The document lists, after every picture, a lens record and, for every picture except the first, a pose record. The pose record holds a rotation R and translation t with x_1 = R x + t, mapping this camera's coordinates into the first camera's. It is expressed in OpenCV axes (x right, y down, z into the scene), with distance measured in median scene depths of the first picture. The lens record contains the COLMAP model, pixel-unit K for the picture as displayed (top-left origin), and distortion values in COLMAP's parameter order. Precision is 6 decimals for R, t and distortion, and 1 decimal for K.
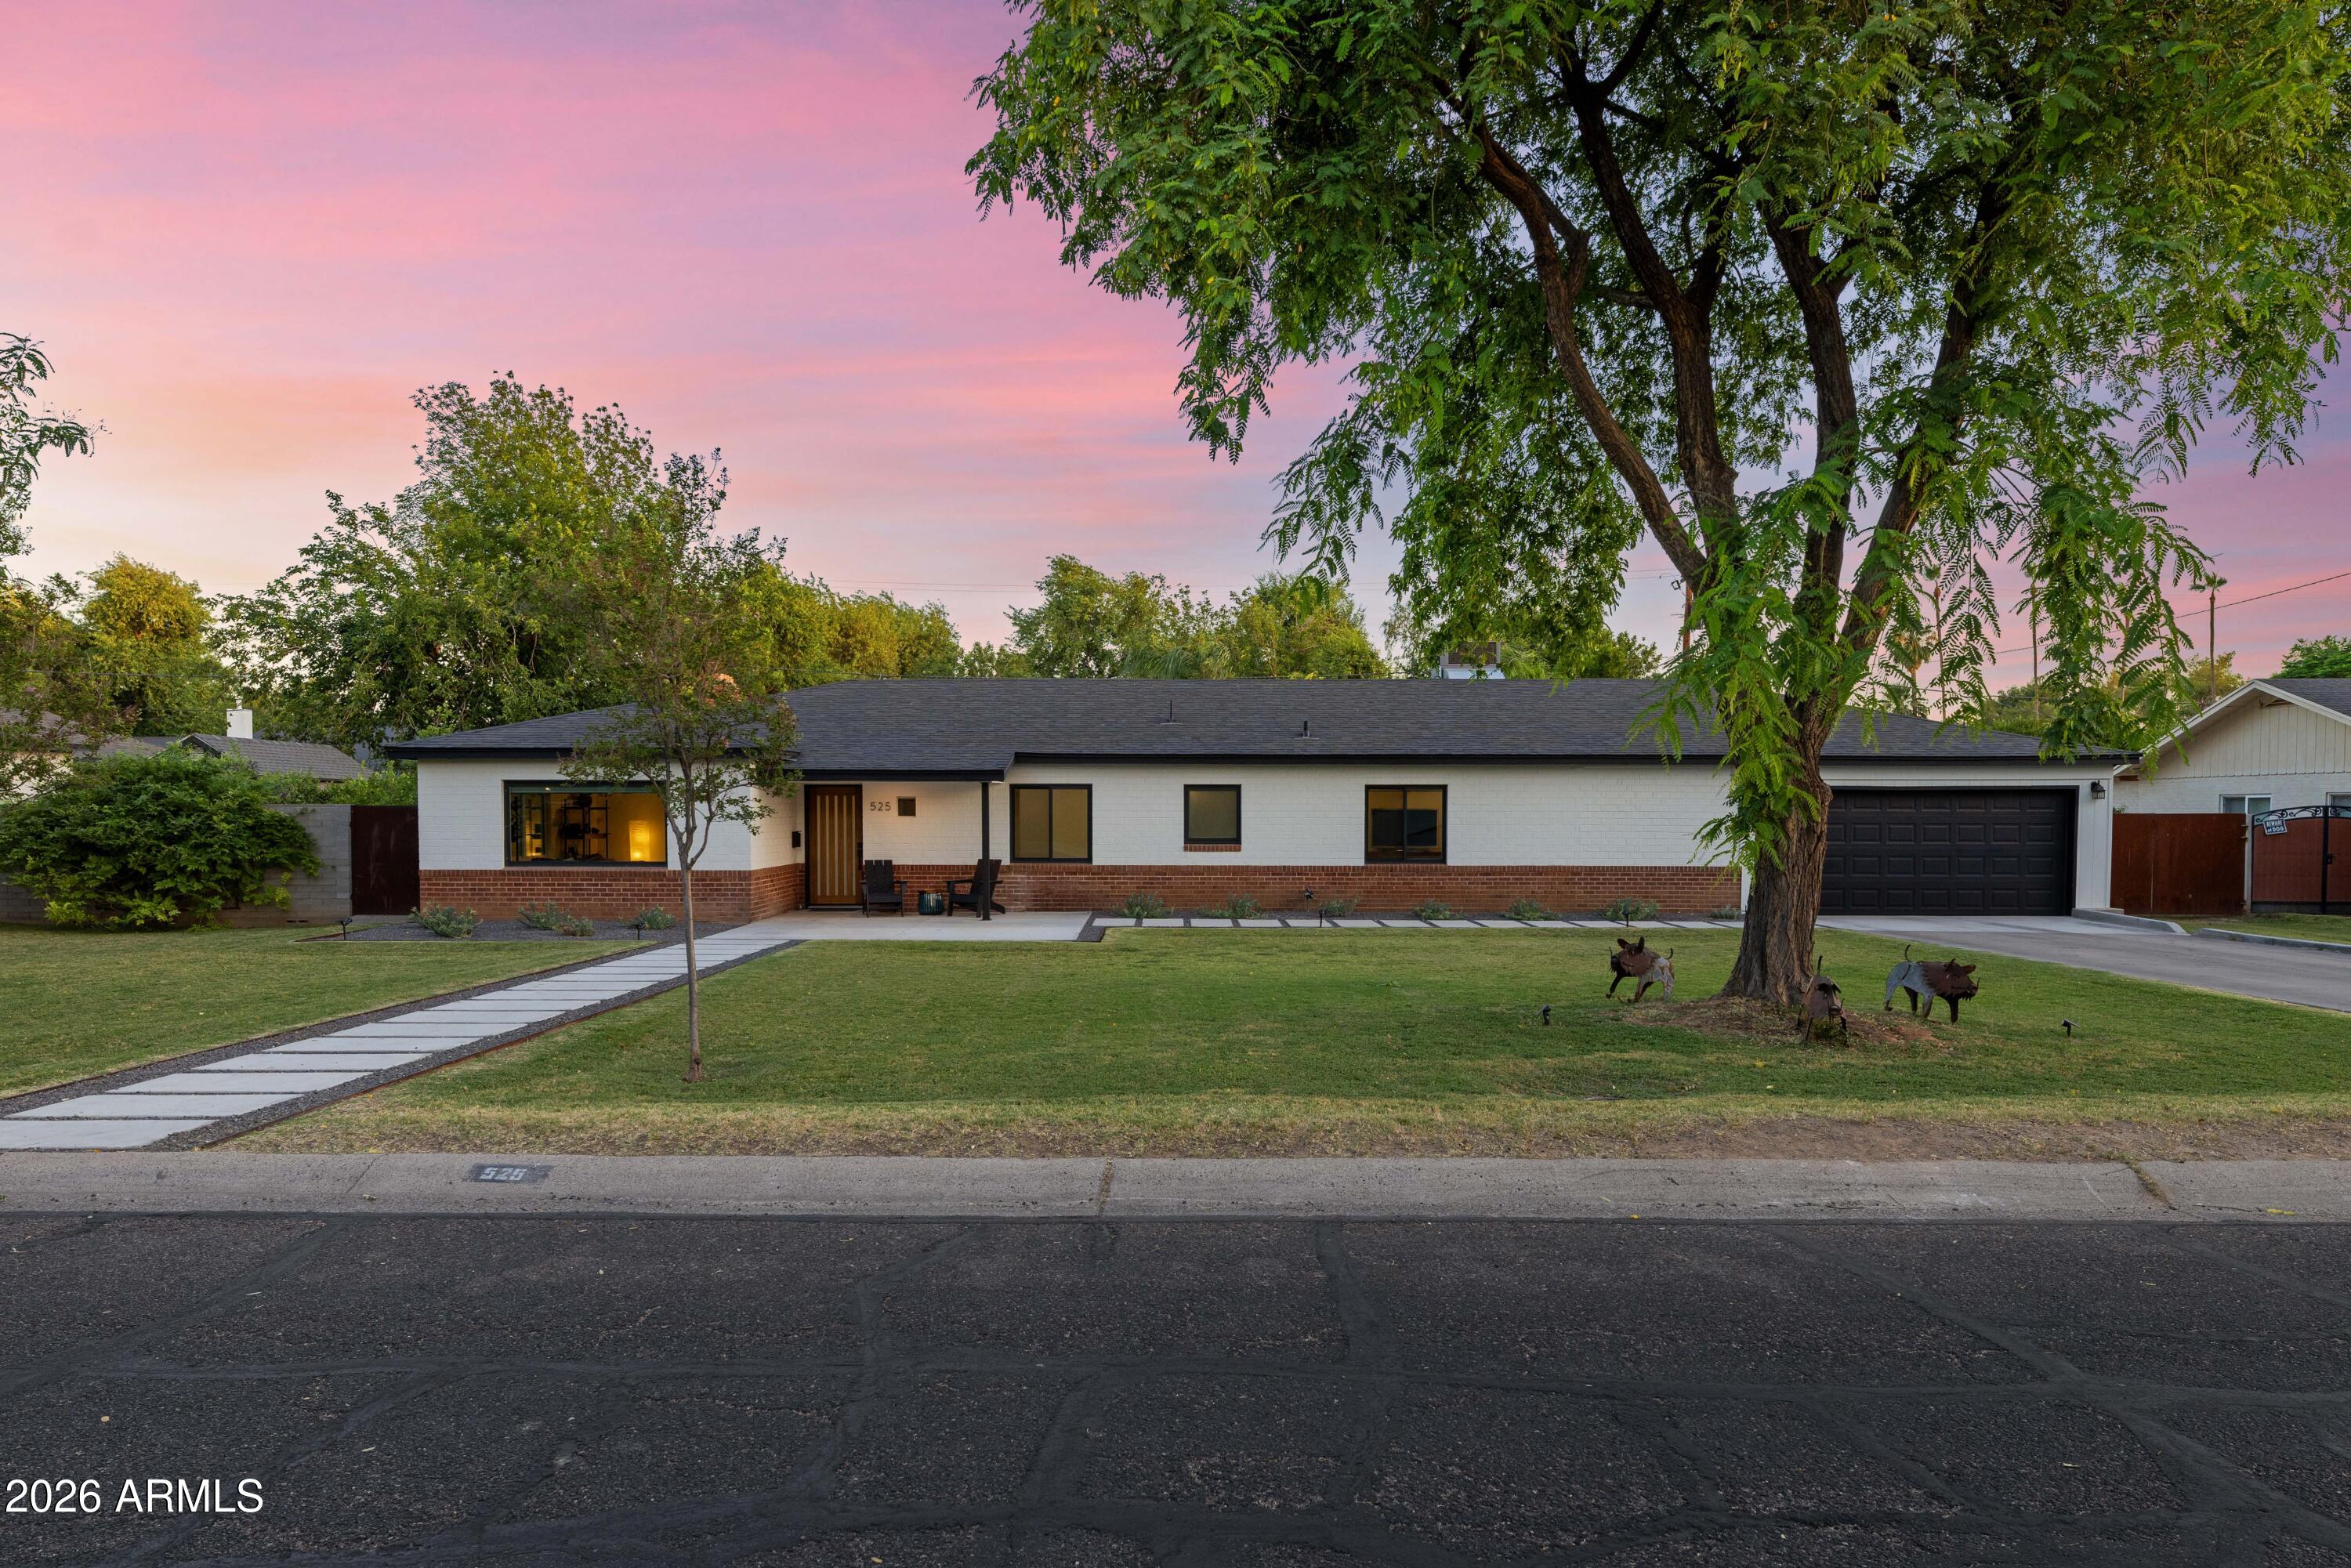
lens RADIAL K [[1505.1, 0, 1180.1], [0, 1505.1, 856.9], [0, 0, 1]] dist [0.007369, -0.001359]
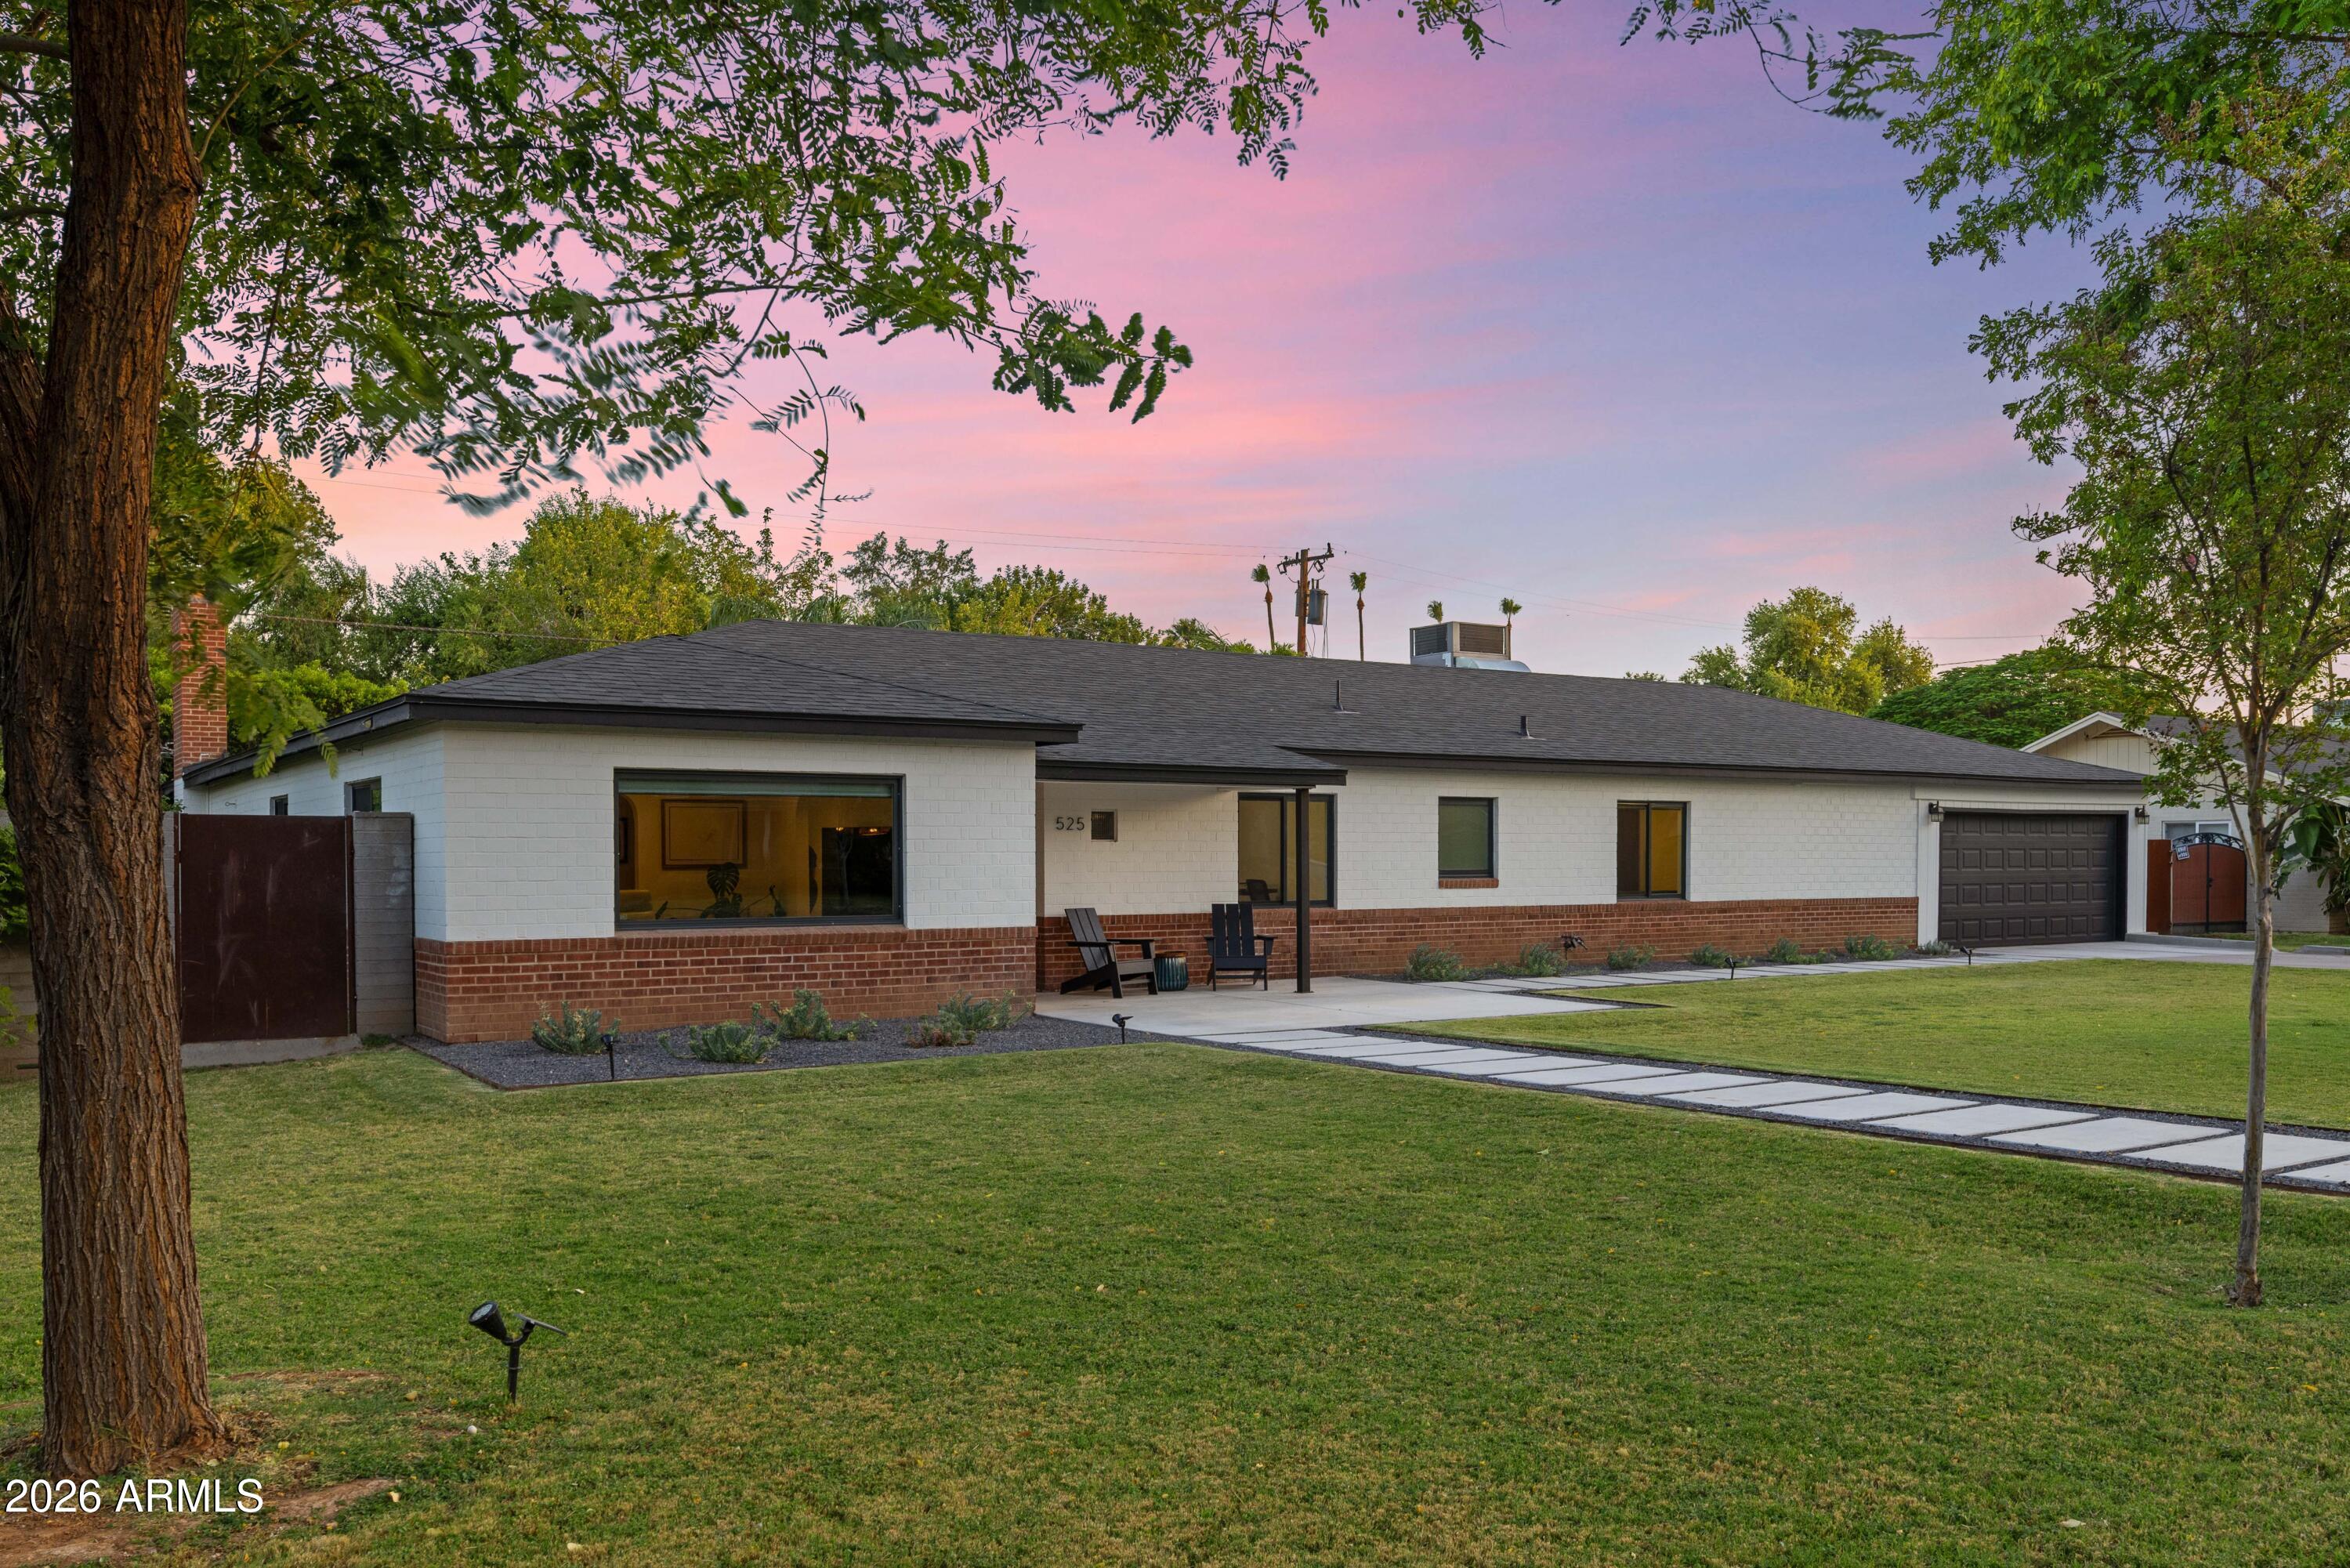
lens RADIAL K [[1967.8, 0, 1355.6], [0, 1967.8, 846.5], [0, 0, 1]] dist [-0.004183, 0.000472]
pose [[0.797272, -0.000961, 0.603619, -0.607730], [0.020899, 0.999443, -0.026013, 0.000060], [-0.603258, 0.033355, 0.796848, 0.266348]]
